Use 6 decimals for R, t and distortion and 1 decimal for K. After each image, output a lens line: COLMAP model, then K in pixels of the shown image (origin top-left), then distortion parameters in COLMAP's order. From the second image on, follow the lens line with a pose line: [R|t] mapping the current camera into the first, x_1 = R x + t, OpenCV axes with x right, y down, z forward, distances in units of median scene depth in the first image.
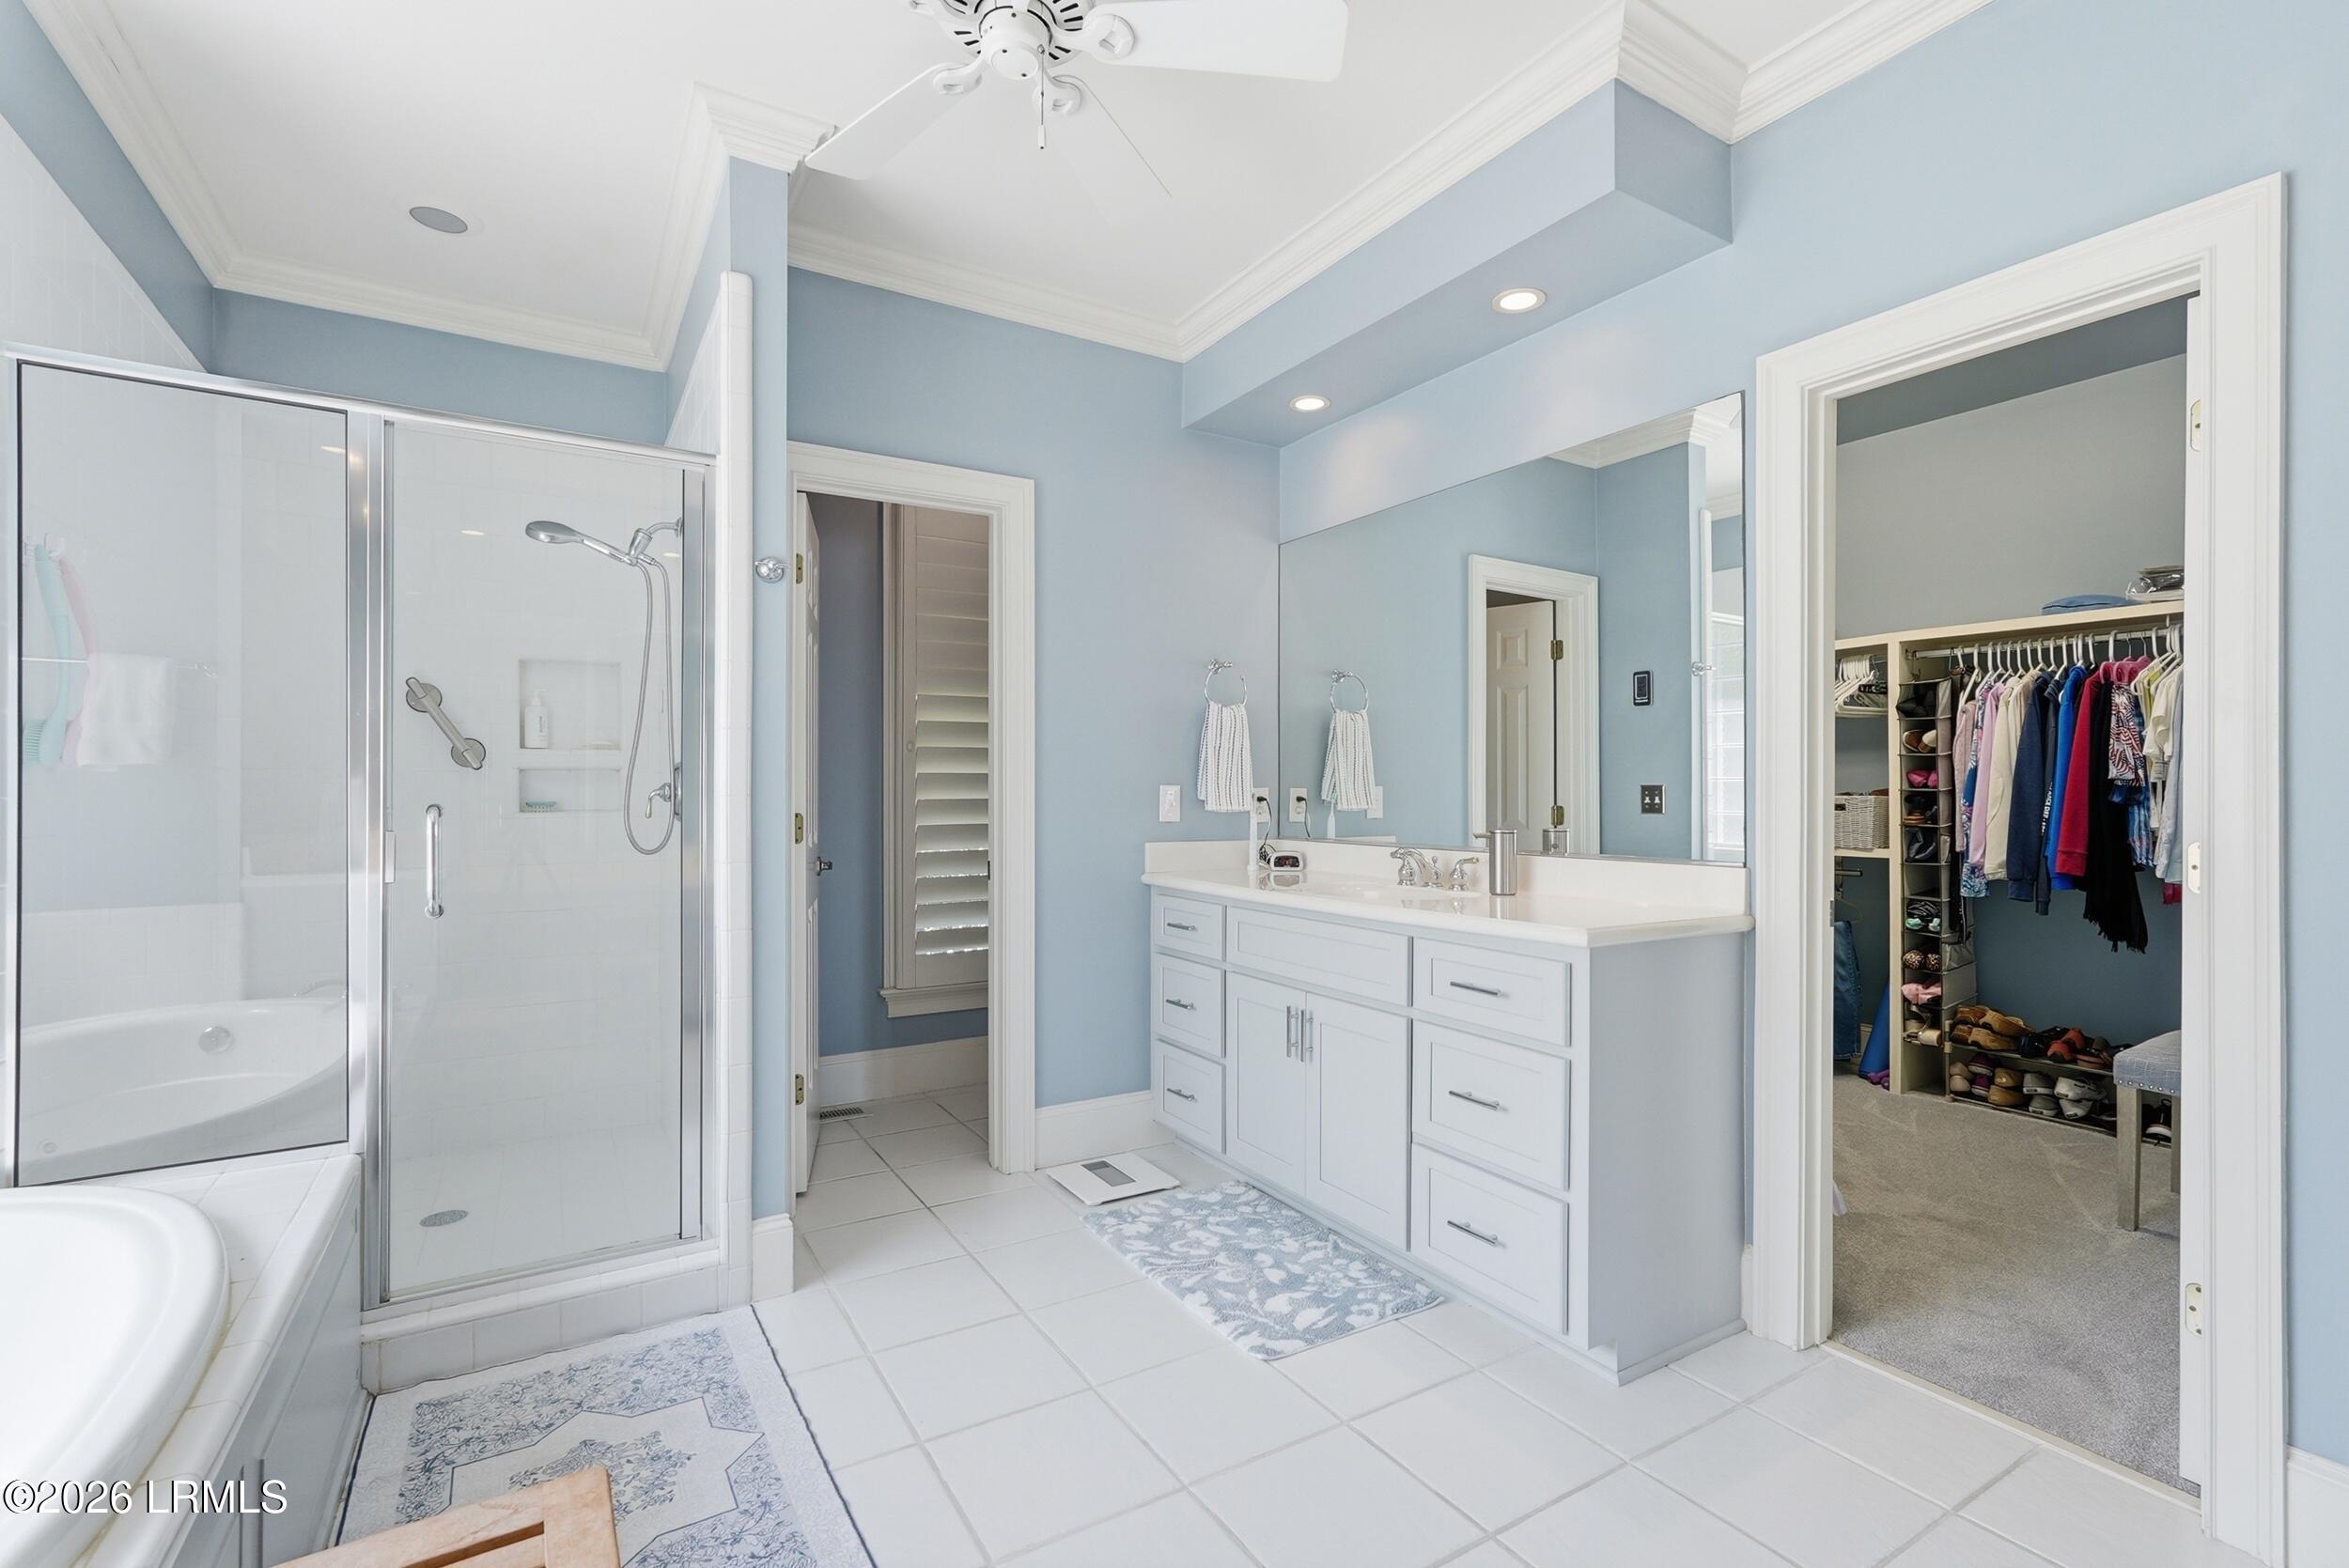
lens RADIAL K [[1062.1, 0, 1157.4], [0, 1062.1, 799.9], [0, 0, 1]] dist [0.002511, 0.001608]
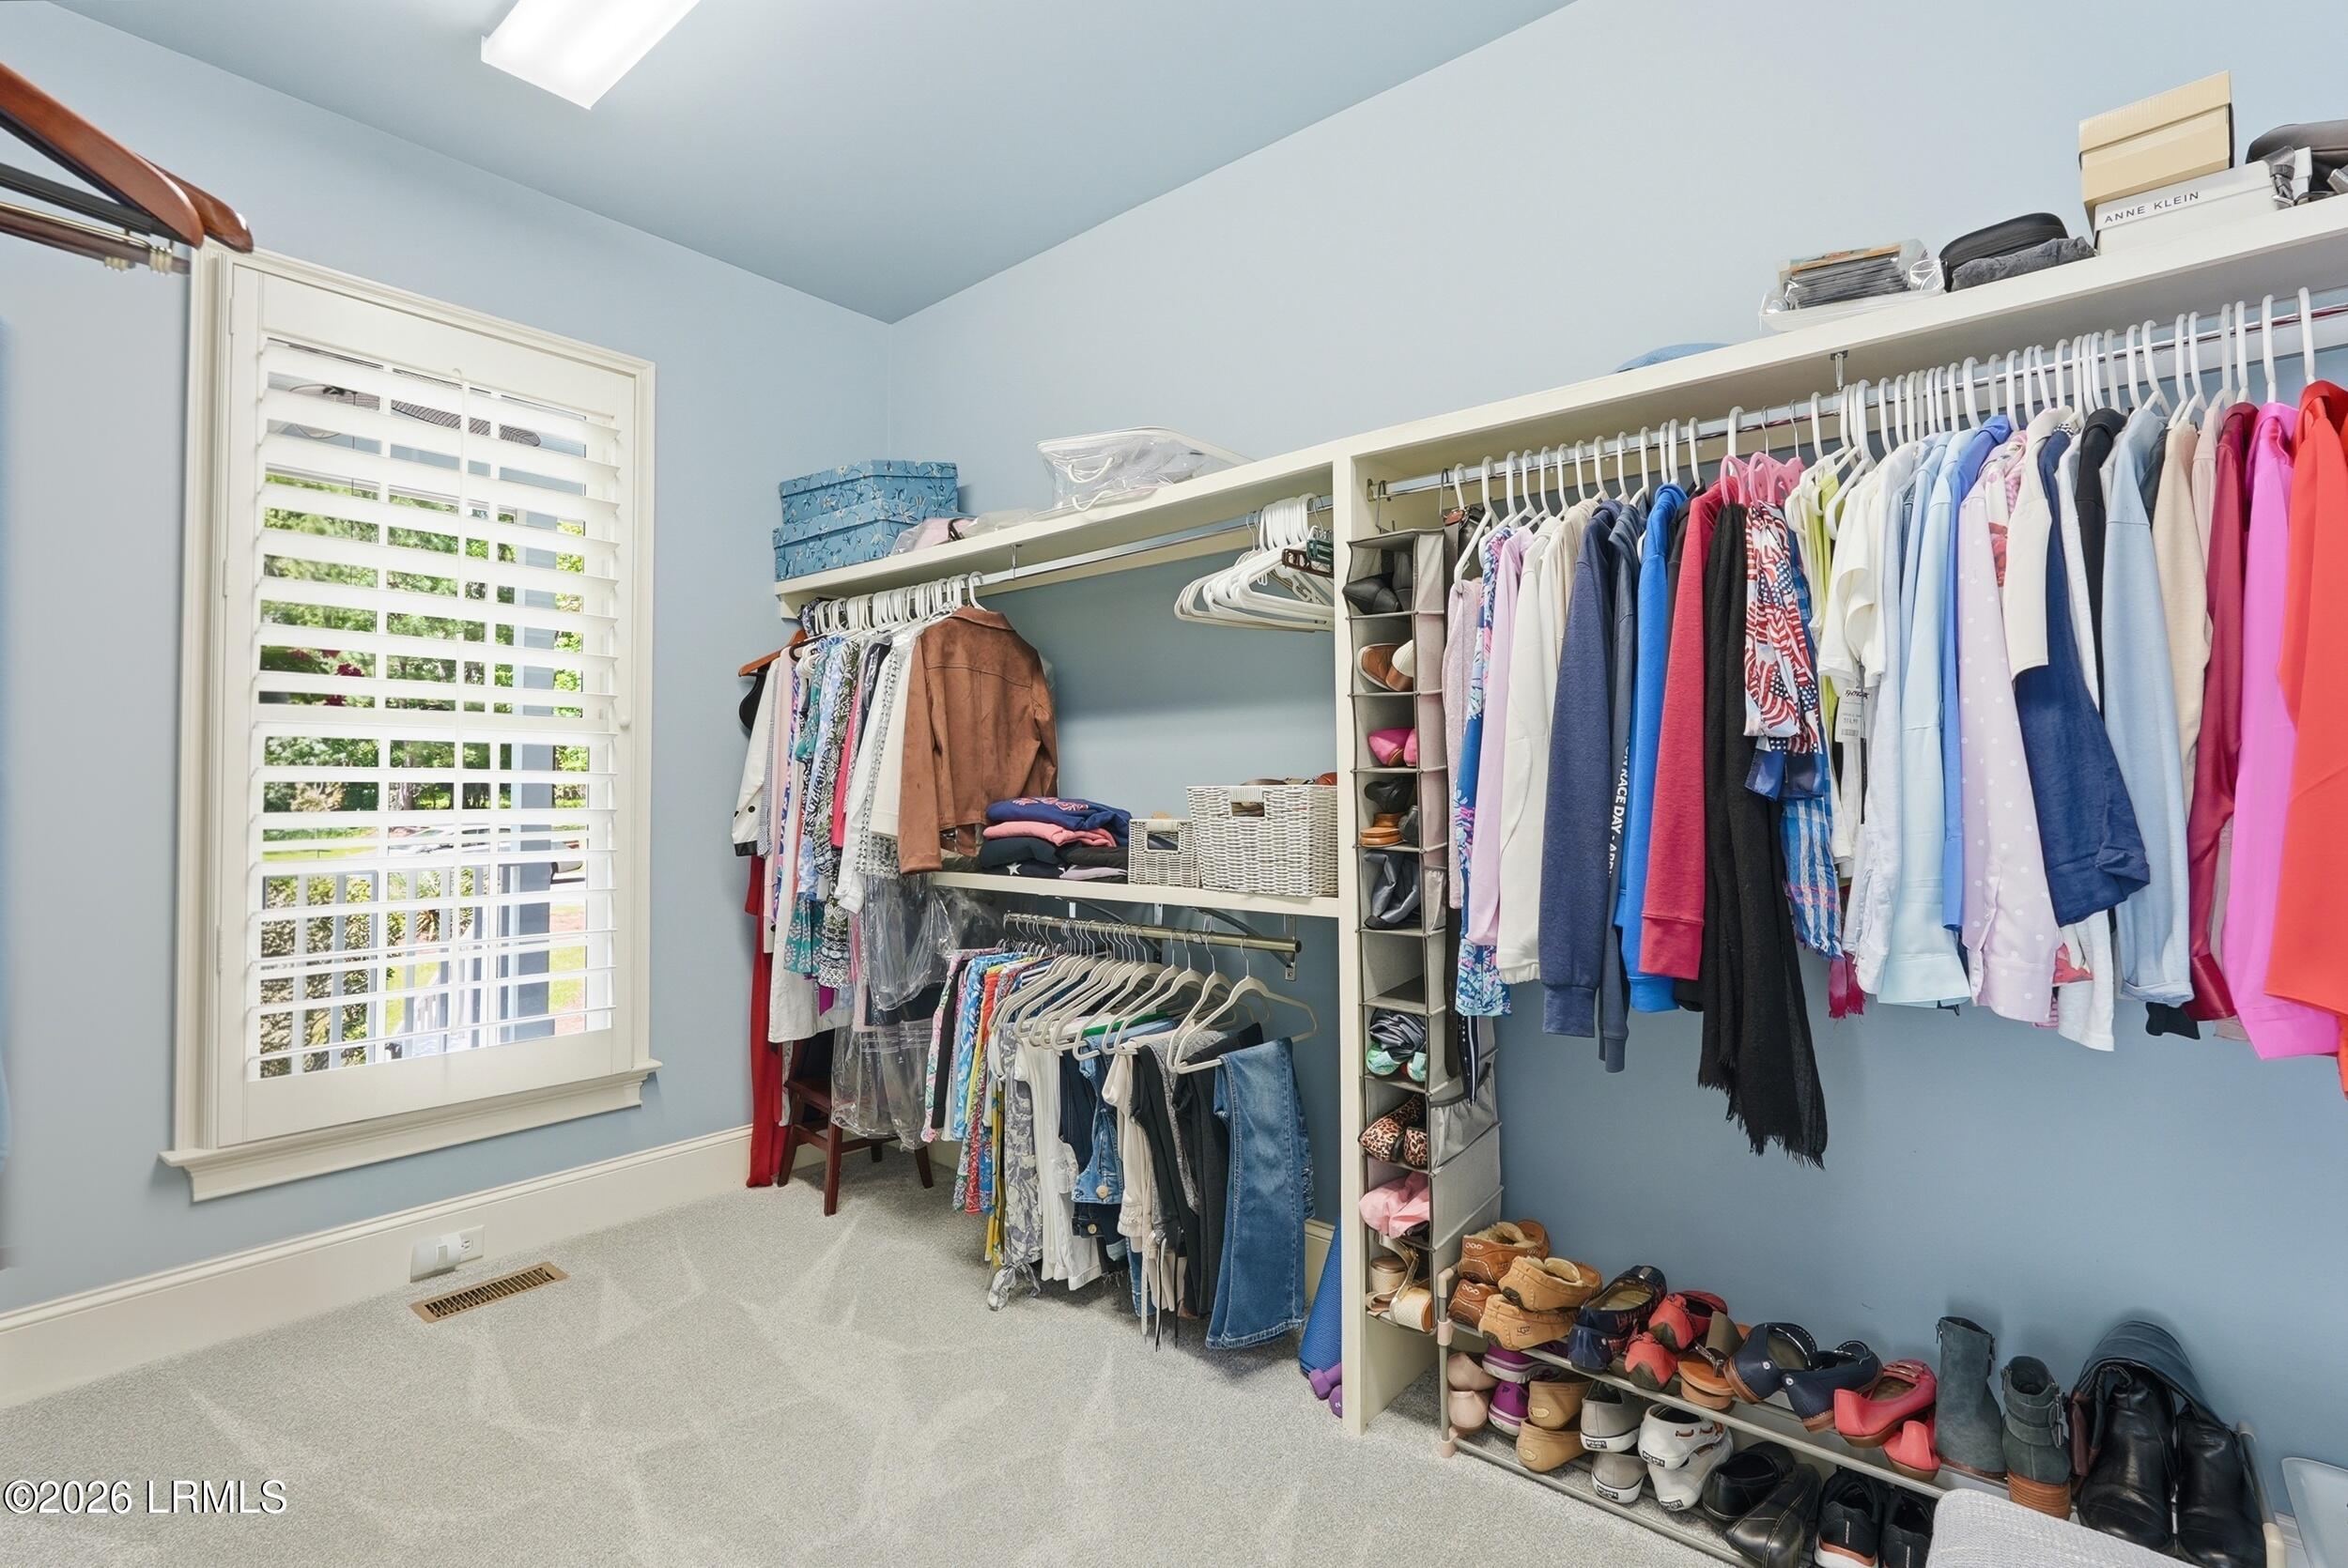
lens RADIAL K [[1061.5, 0, 1187.4], [0, 1061.5, 774.9], [0, 0, 1]] dist [0.002511, 0.001608]
pose [[0.946818, 0.005049, 0.321731, 0.502999], [0.003532, 0.999654, -0.026083, 0.004168], [-0.321751, 0.025832, 0.946472, 0.613063]]
